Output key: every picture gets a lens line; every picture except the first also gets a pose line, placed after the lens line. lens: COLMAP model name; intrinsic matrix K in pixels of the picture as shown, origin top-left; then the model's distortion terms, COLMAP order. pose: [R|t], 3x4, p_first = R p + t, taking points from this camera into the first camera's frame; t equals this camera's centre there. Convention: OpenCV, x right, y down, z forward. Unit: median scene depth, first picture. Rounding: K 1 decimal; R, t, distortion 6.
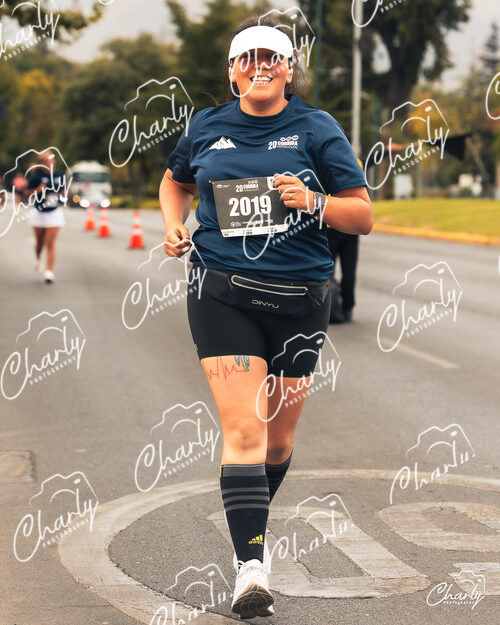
lens RADIAL K [[4293.7, 0, 250.0], [0, 4293.7, 312.5], [0, 0, 1]] dist [-0.643914, 45.770954]
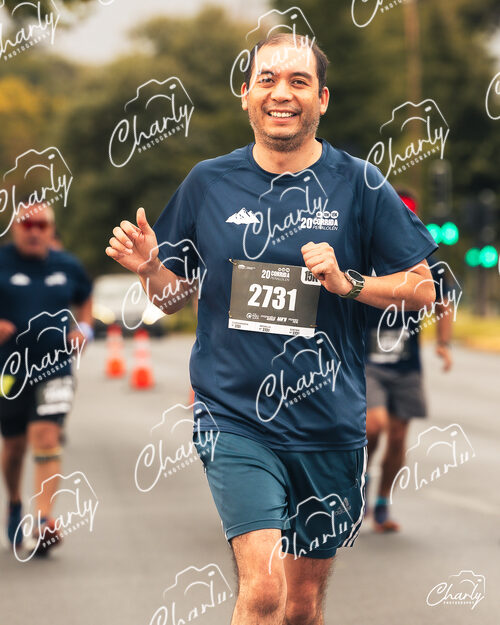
lens RADIAL K [[4293.7, 0, 250.0], [0, 4293.7, 312.5], [0, 0, 1]] dist [-0.643914, 45.770954]
pose [[0.999701, -0.023569, 0.006468, -0.024001], [0.023678, 0.999567, -0.017477, -0.017522], [-0.006053, 0.017625, 0.999826, 0.467951]]
